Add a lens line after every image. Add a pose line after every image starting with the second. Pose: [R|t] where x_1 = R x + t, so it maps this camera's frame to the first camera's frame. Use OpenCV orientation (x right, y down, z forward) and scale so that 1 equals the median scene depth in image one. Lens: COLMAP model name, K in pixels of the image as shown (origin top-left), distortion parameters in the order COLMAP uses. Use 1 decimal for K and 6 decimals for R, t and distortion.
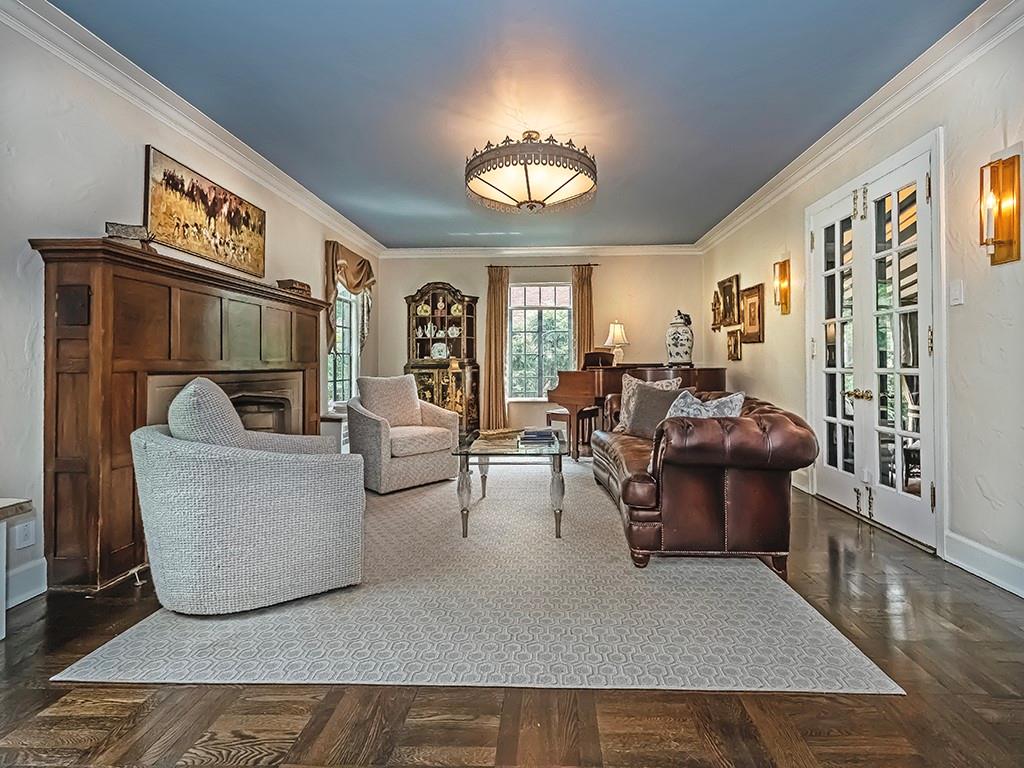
lens RADIAL K [[461.6, 0, 536.5], [0, 461.6, 367.3], [0, 0, 1]] dist [-0.001520, -0.000666]
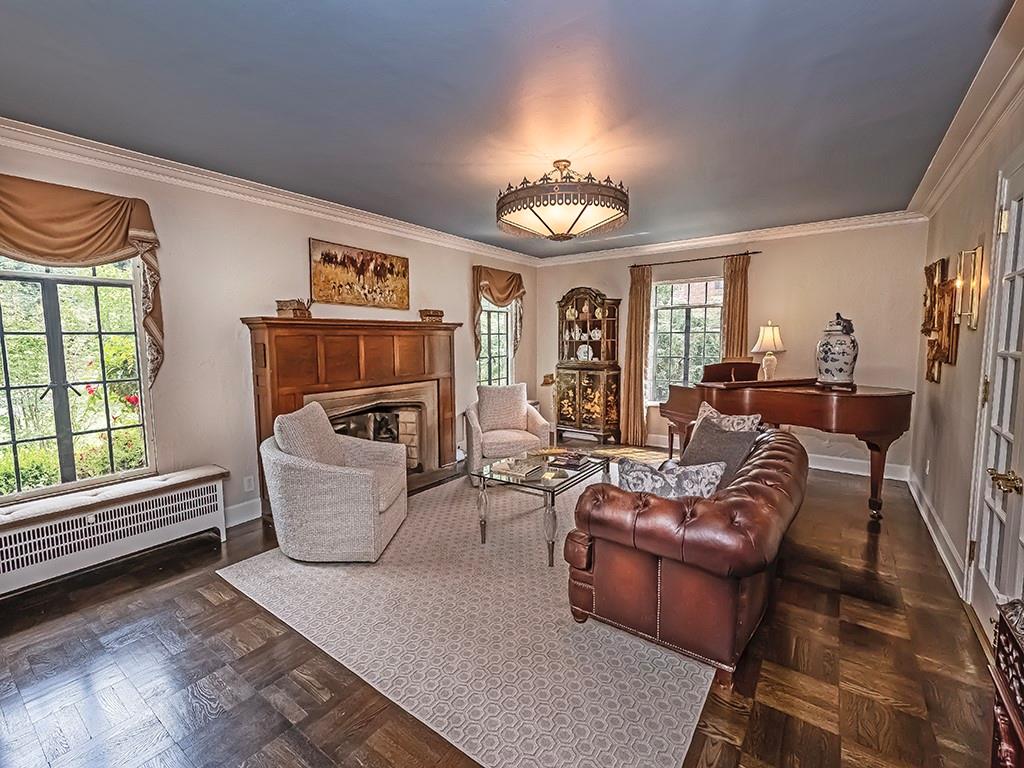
lens RADIAL K [[447.1, 0, 512.0], [0, 447.1, 384.0], [0, 0, 1]] dist [0.001561, -0.000057]
pose [[0.822066, 0.055407, -0.566690, 0.299440], [0.002639, 0.994873, 0.101099, -0.085631], [0.569386, -0.084605, 0.817705, 0.079638]]
